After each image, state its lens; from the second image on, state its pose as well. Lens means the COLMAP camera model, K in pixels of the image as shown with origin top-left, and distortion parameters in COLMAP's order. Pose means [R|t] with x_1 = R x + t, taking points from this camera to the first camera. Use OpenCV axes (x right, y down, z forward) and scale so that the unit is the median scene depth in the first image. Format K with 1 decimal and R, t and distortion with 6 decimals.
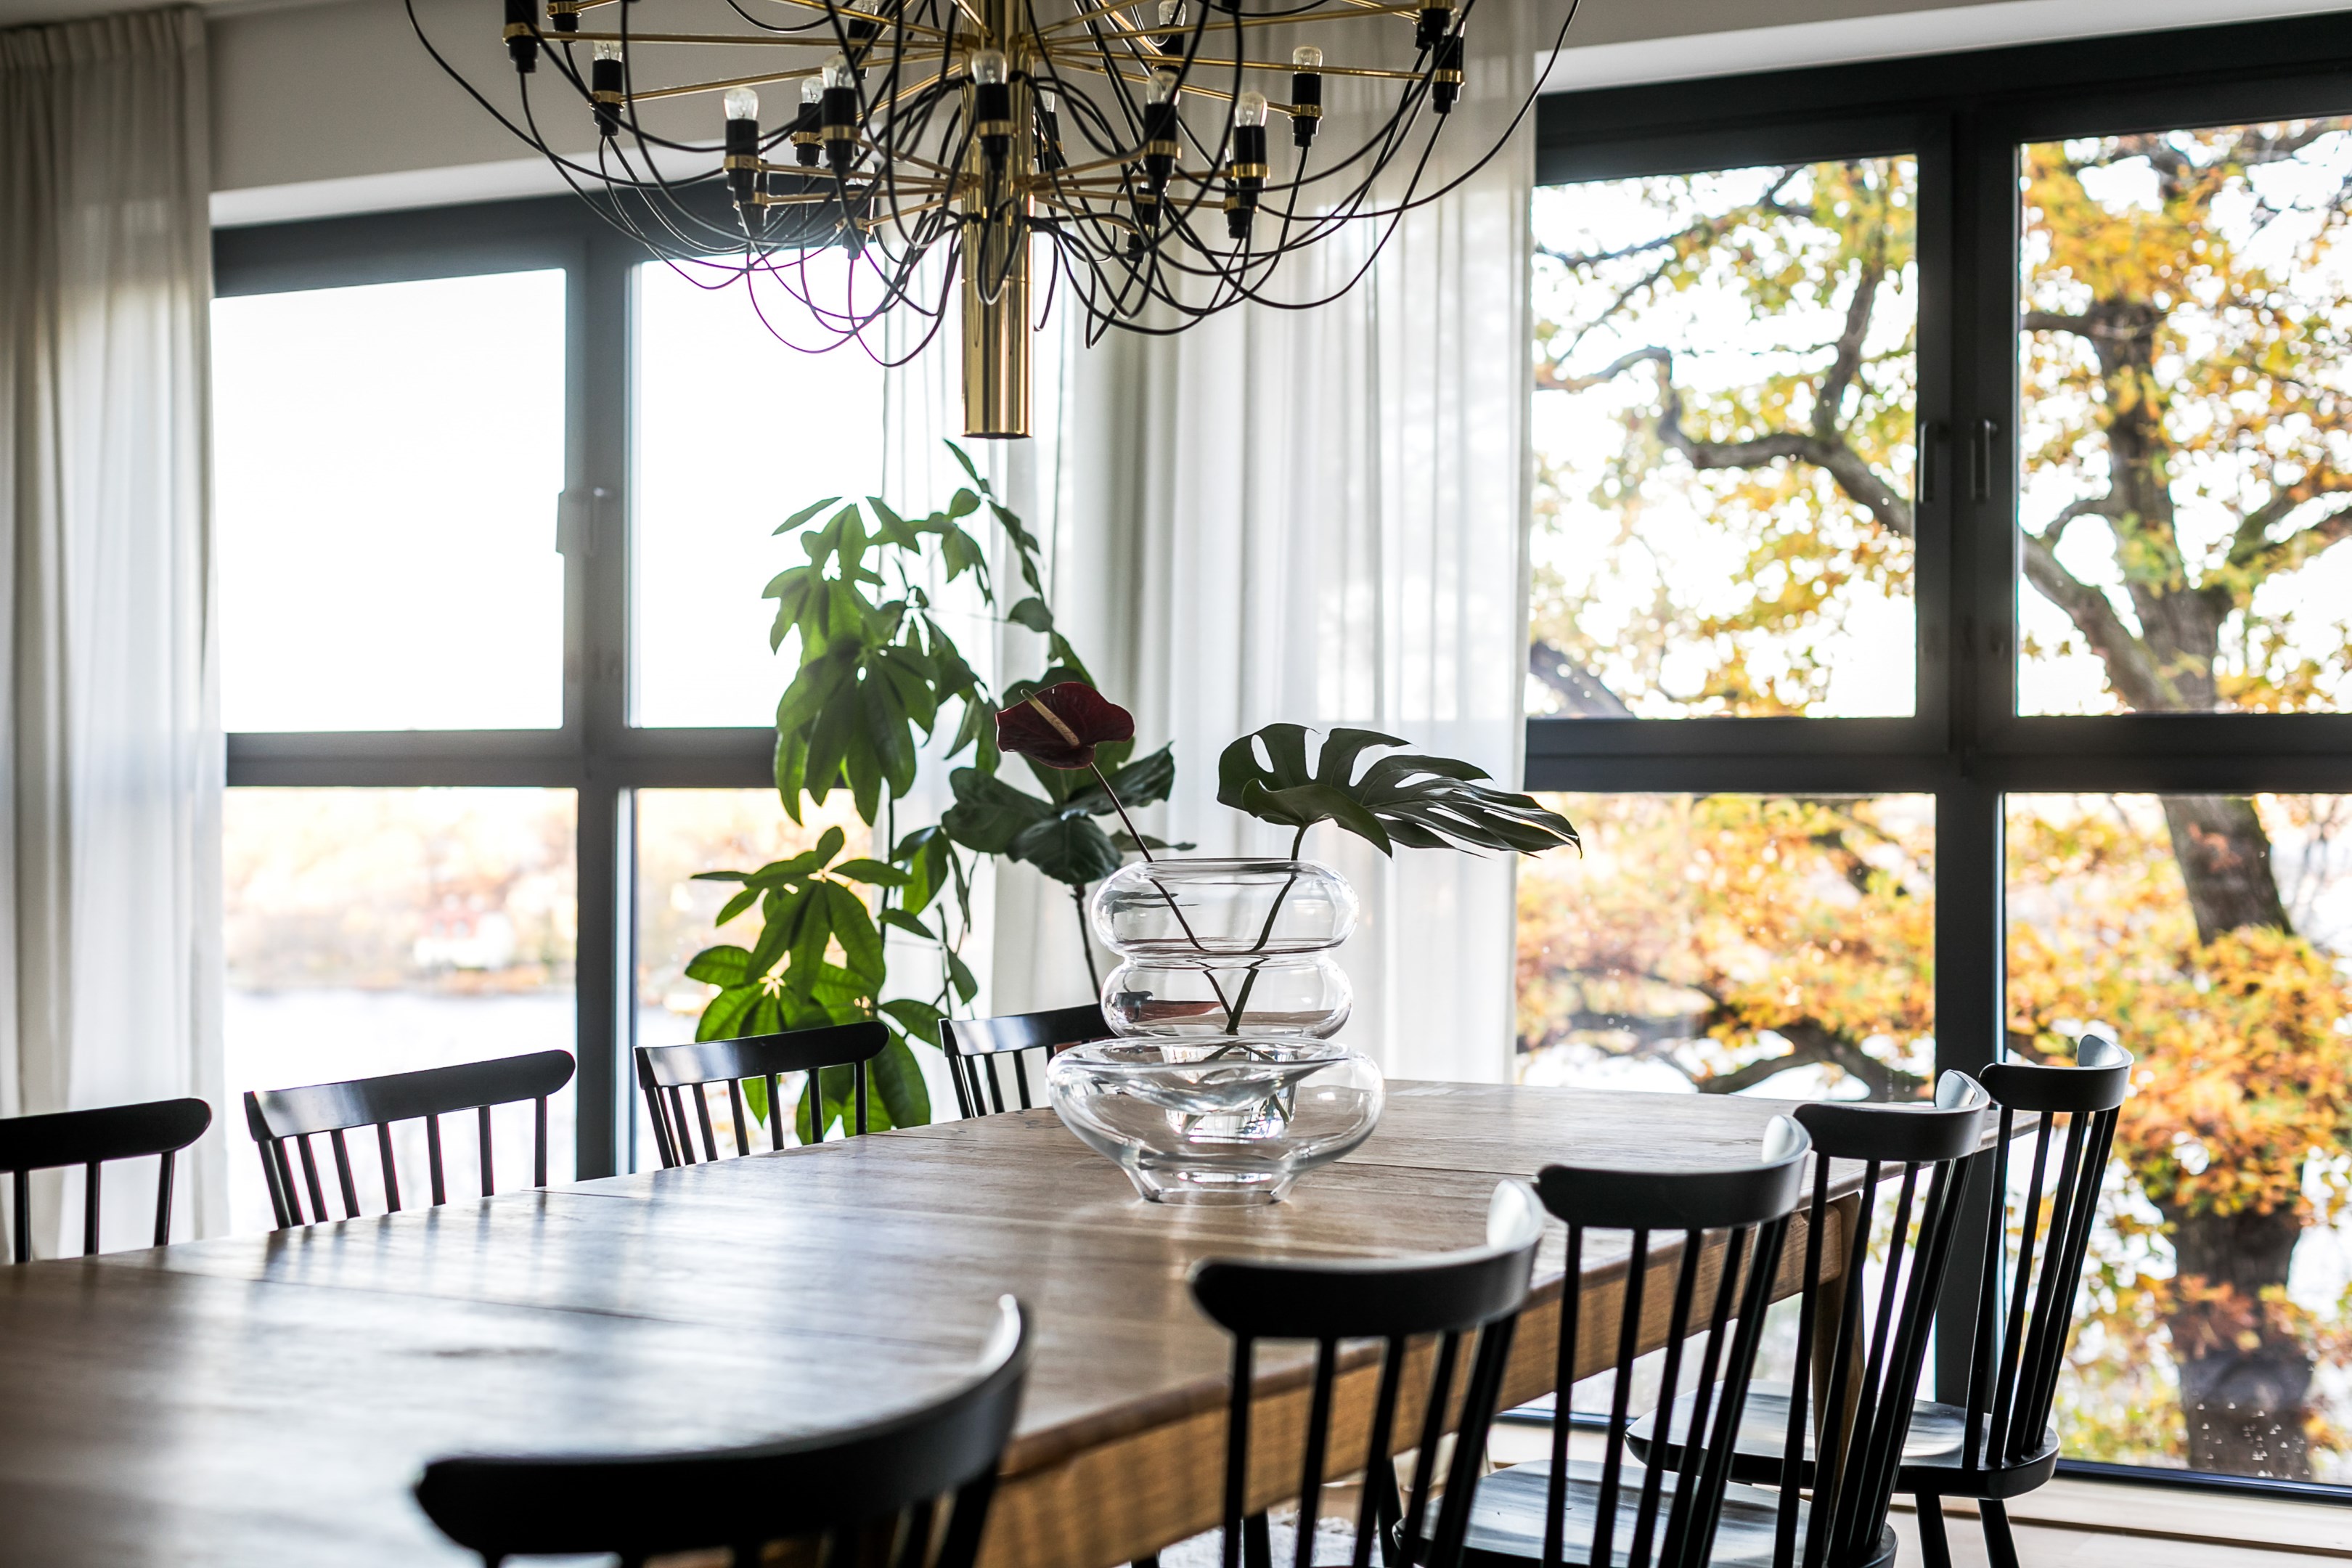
lens RADIAL K [[3363.2, 0, 1185.9], [0, 3363.2, 768.5], [0, 0, 1]] dist [0.022358, 0.000000]
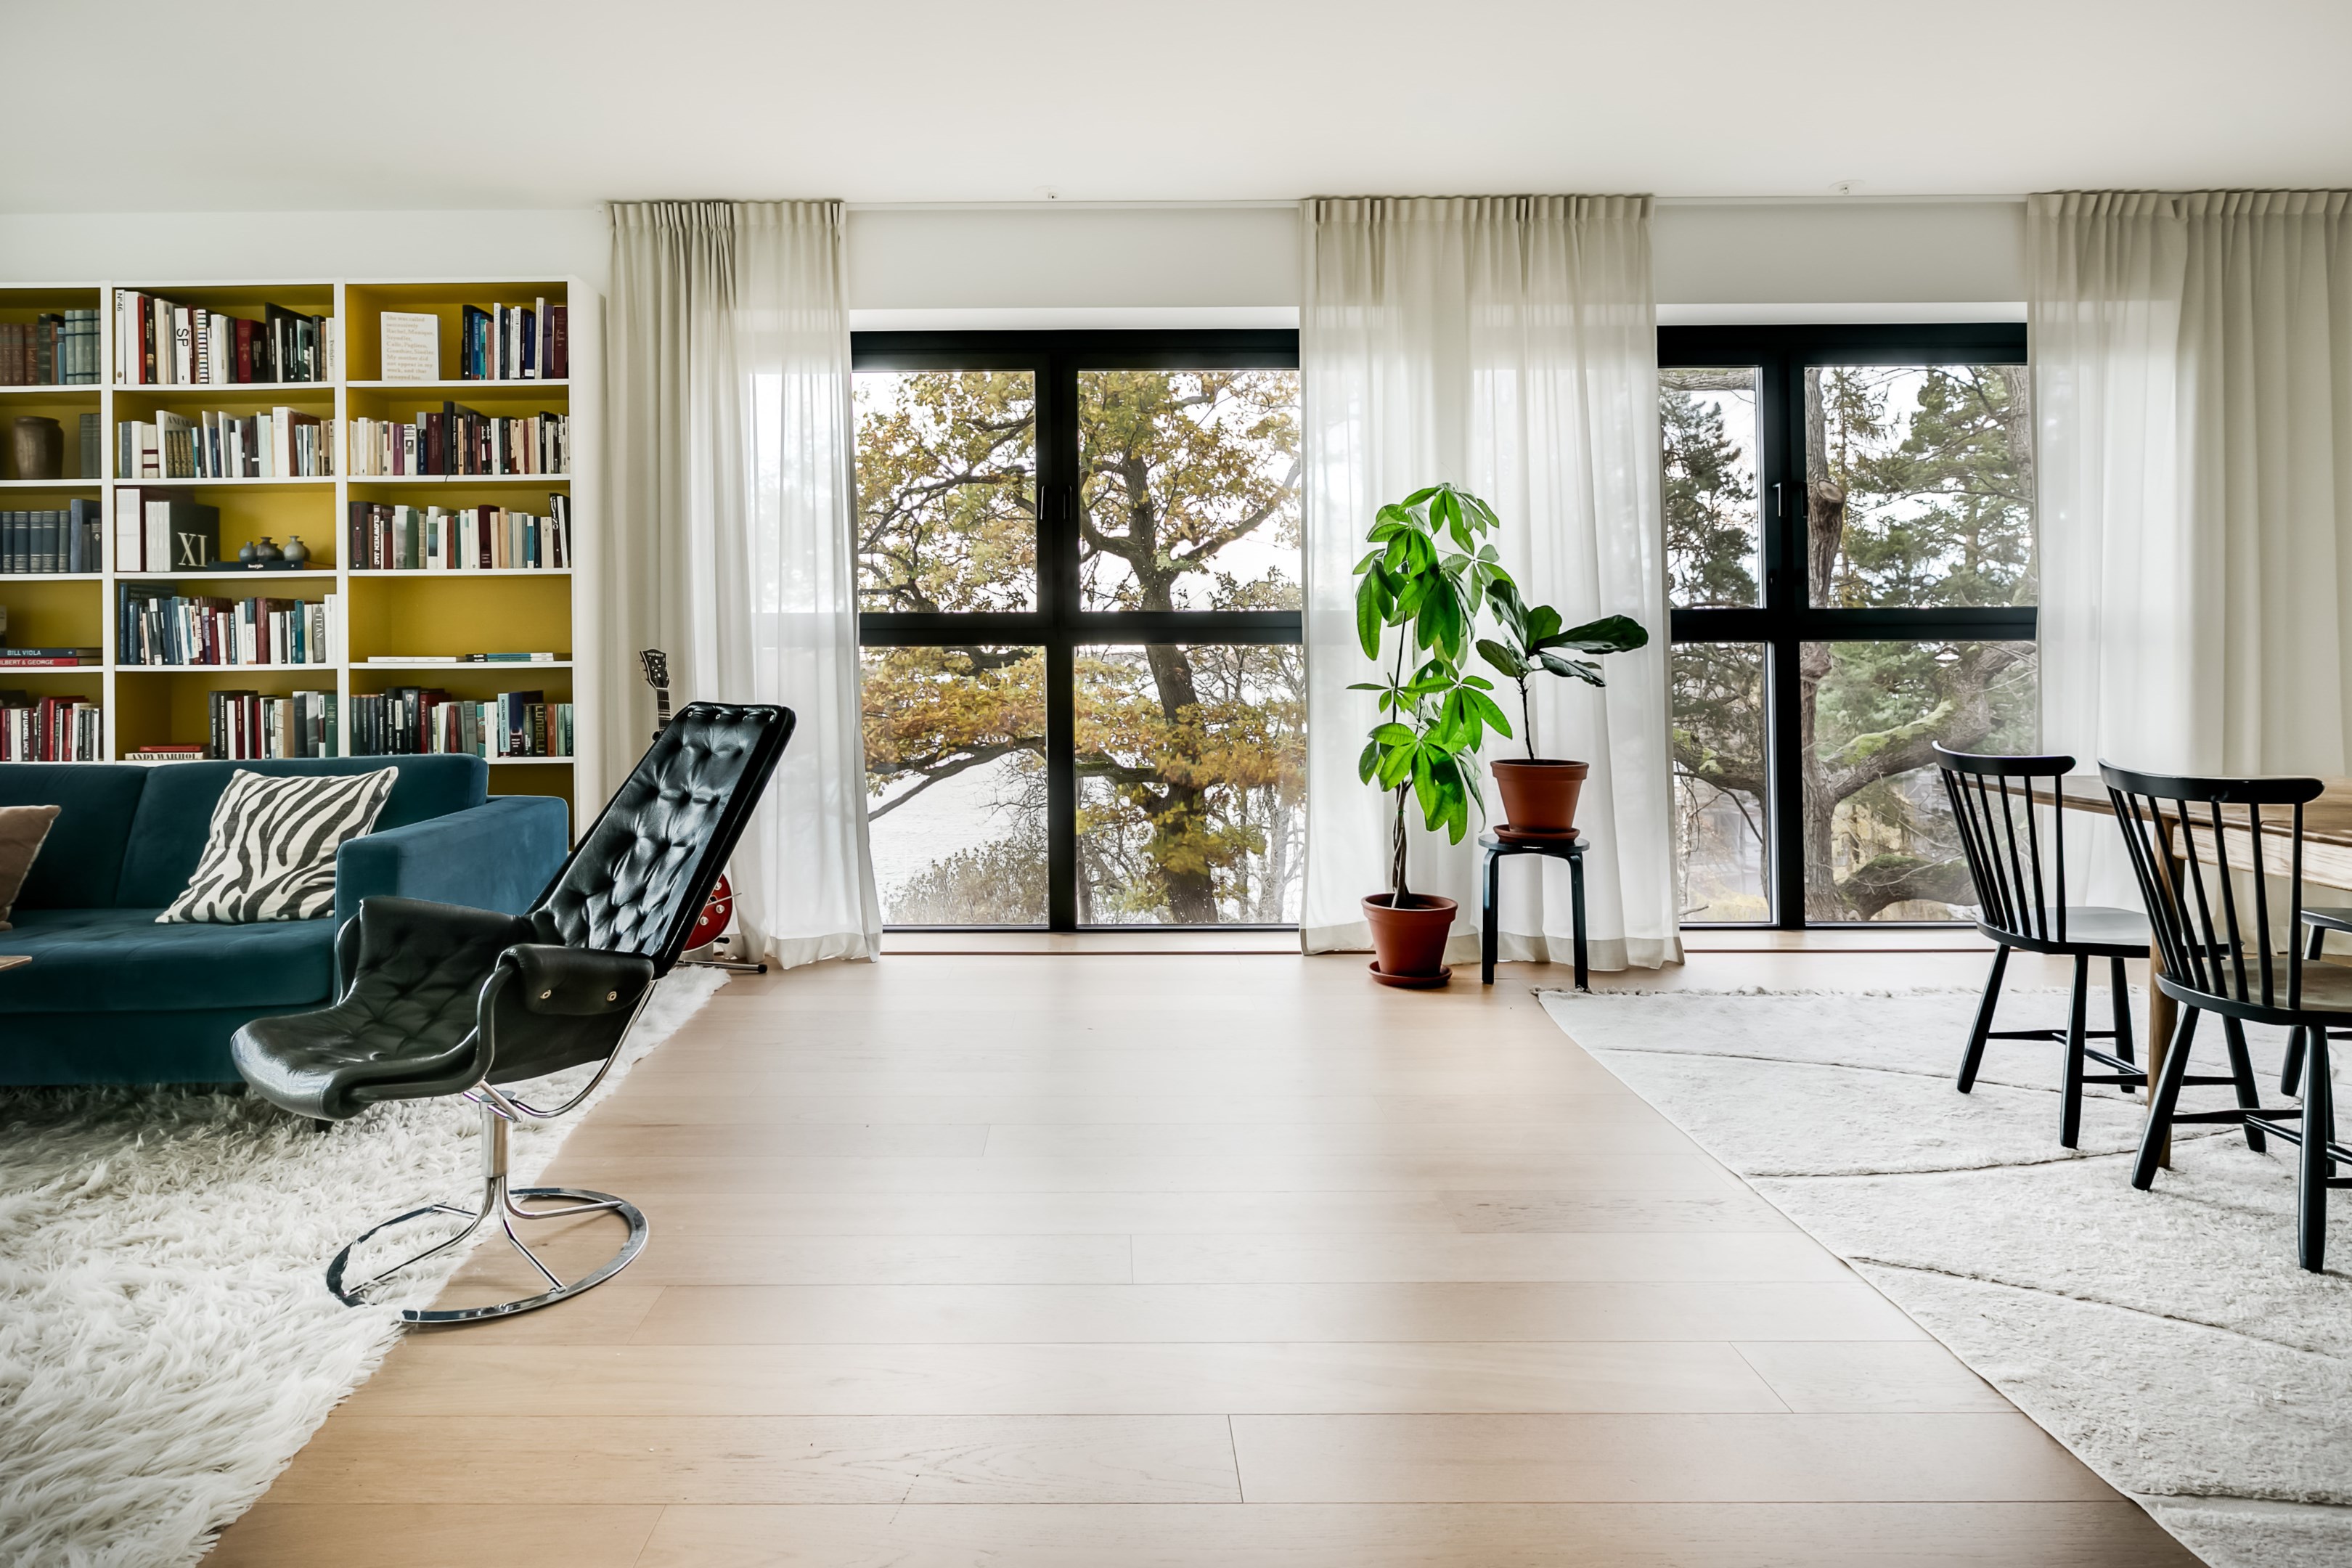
lens RADIAL K [[1347.4, 0, 1200.7], [0, 1347.4, 640.9], [0, 0, 1]] dist [-0.002368, -0.003436]
pose [[0.889412, -0.005804, 0.457070, -0.547810], [0.004137, 0.999981, 0.004649, 0.001471], [-0.457088, -0.002244, 0.889419, 0.349338]]
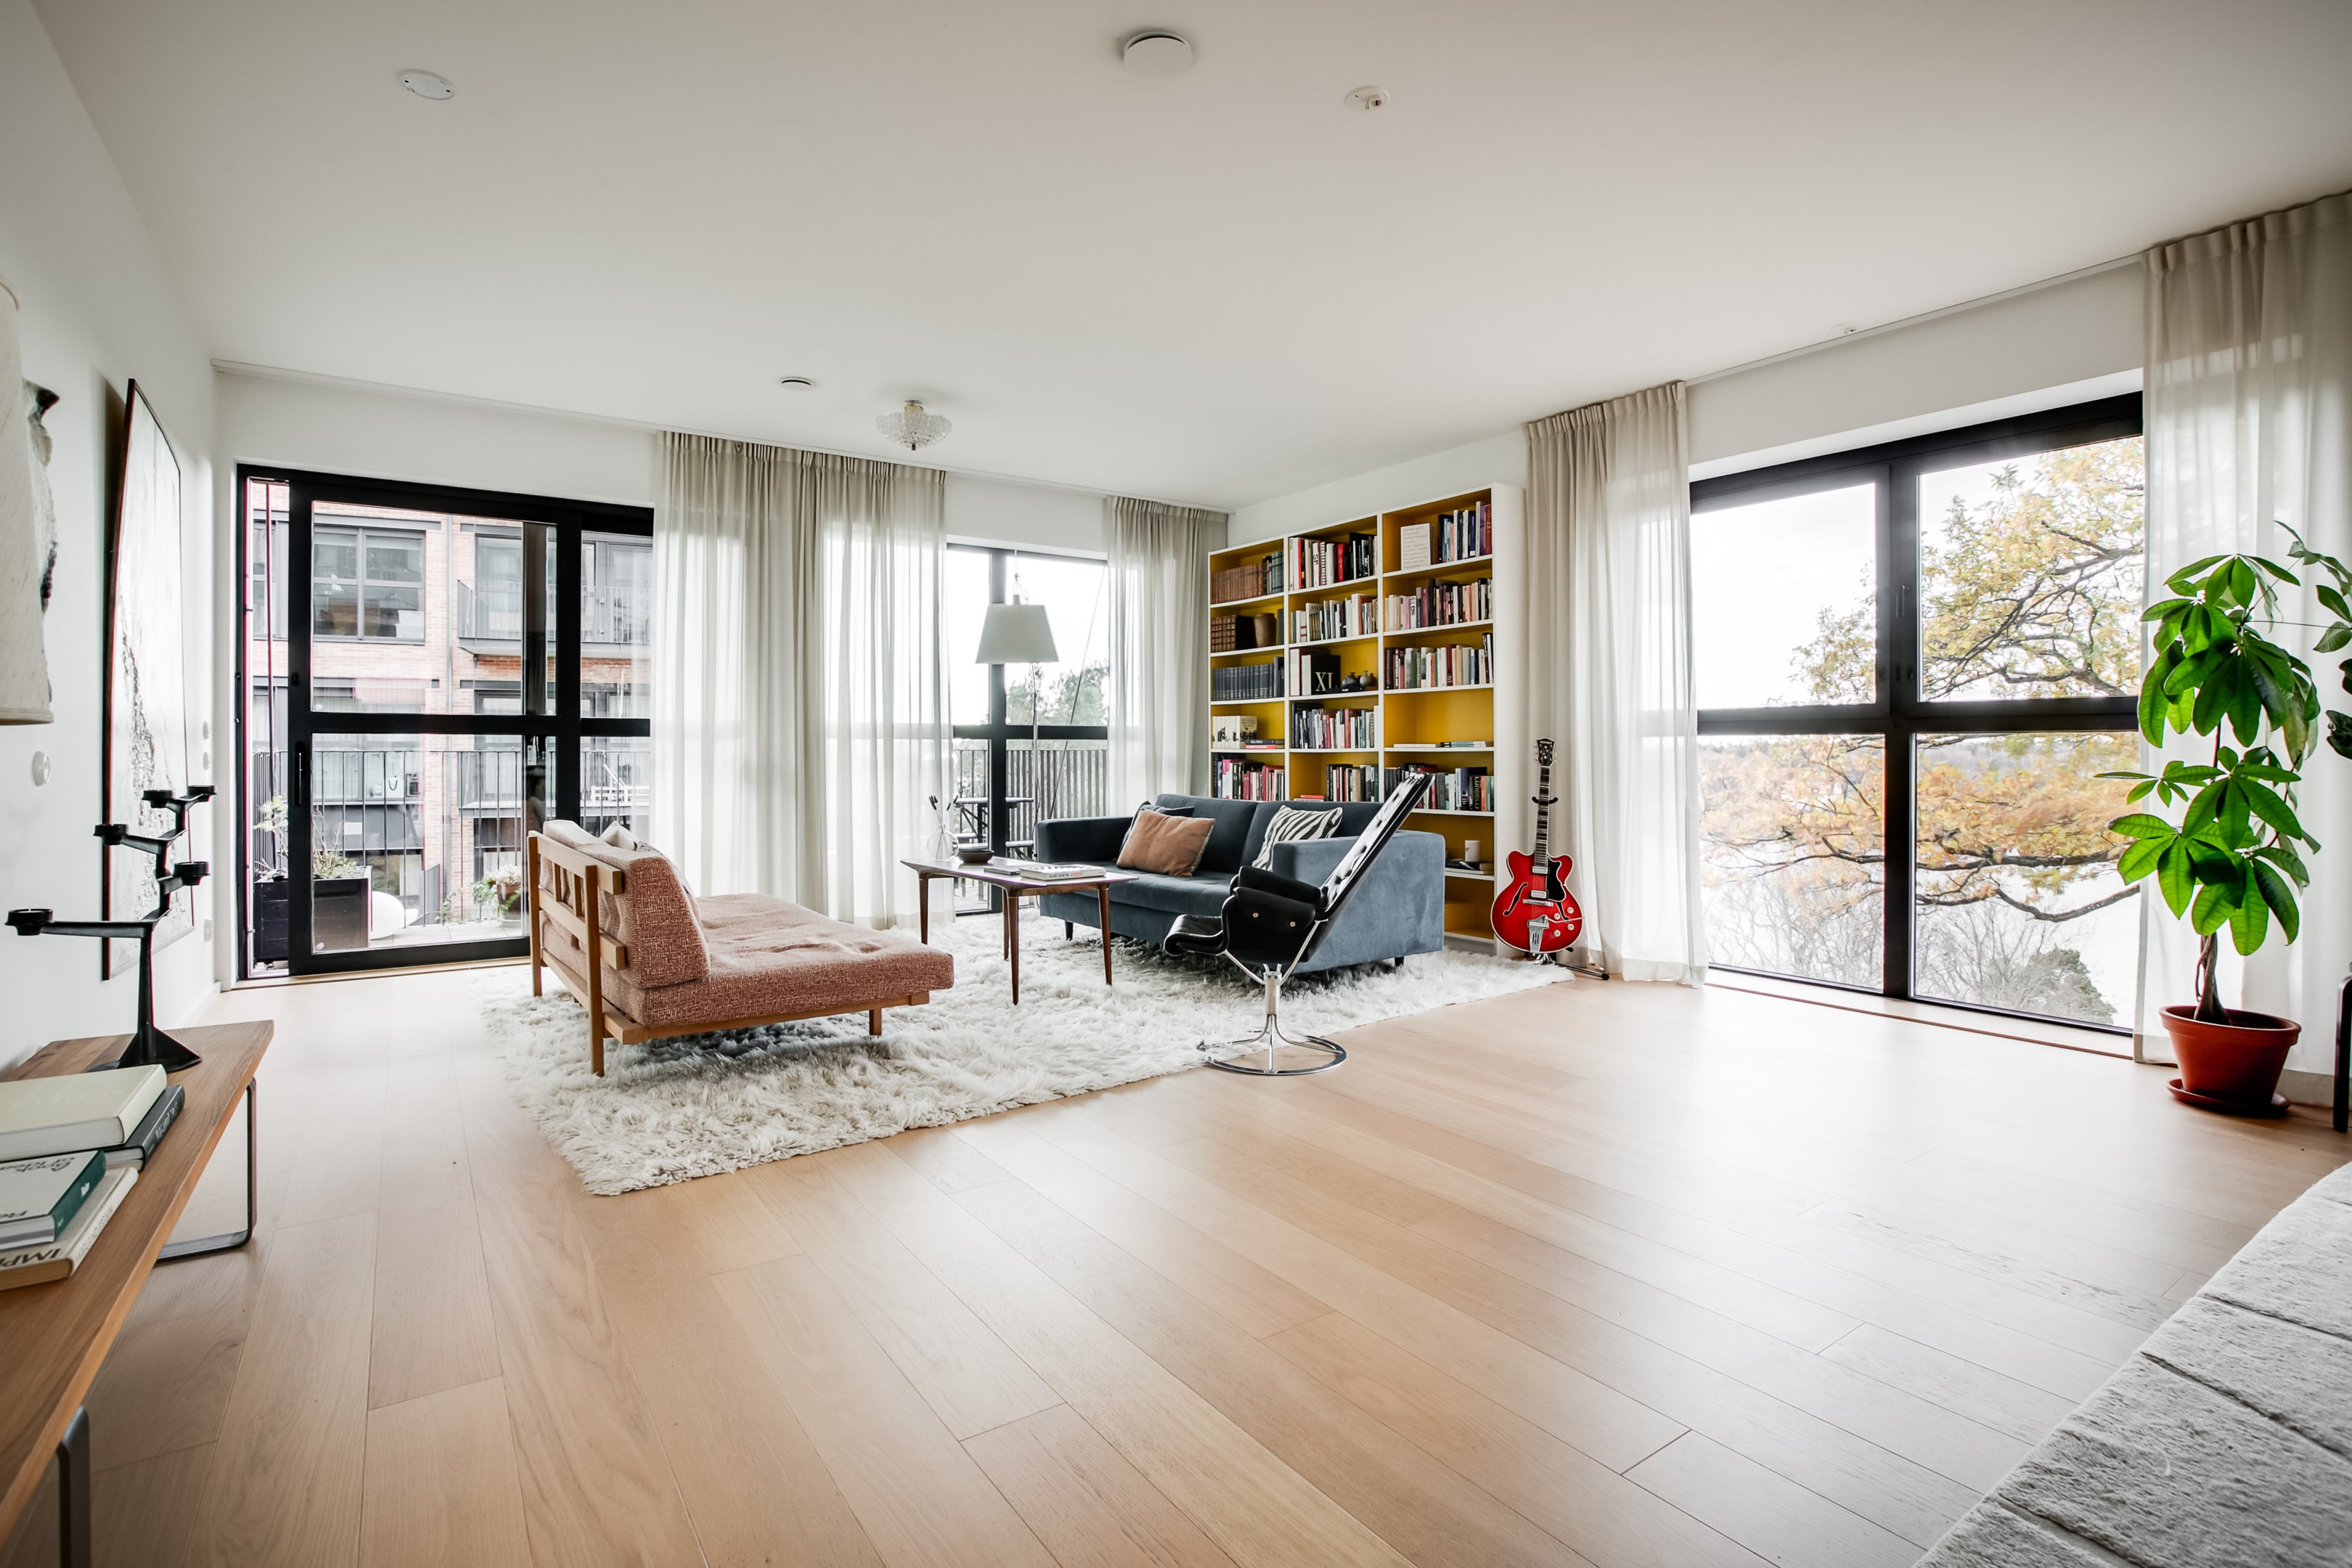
lens RADIAL K [[1152.8, 0, 1179.1], [0, 1152.8, 752.3], [0, 0, 1]] dist [-0.018922, 0.002678]
pose [[0.883993, -0.005556, -0.467467, -0.285292], [0.011407, 0.999888, 0.009687, 0.007627], [0.467361, -0.013895, 0.883957, 0.217445]]
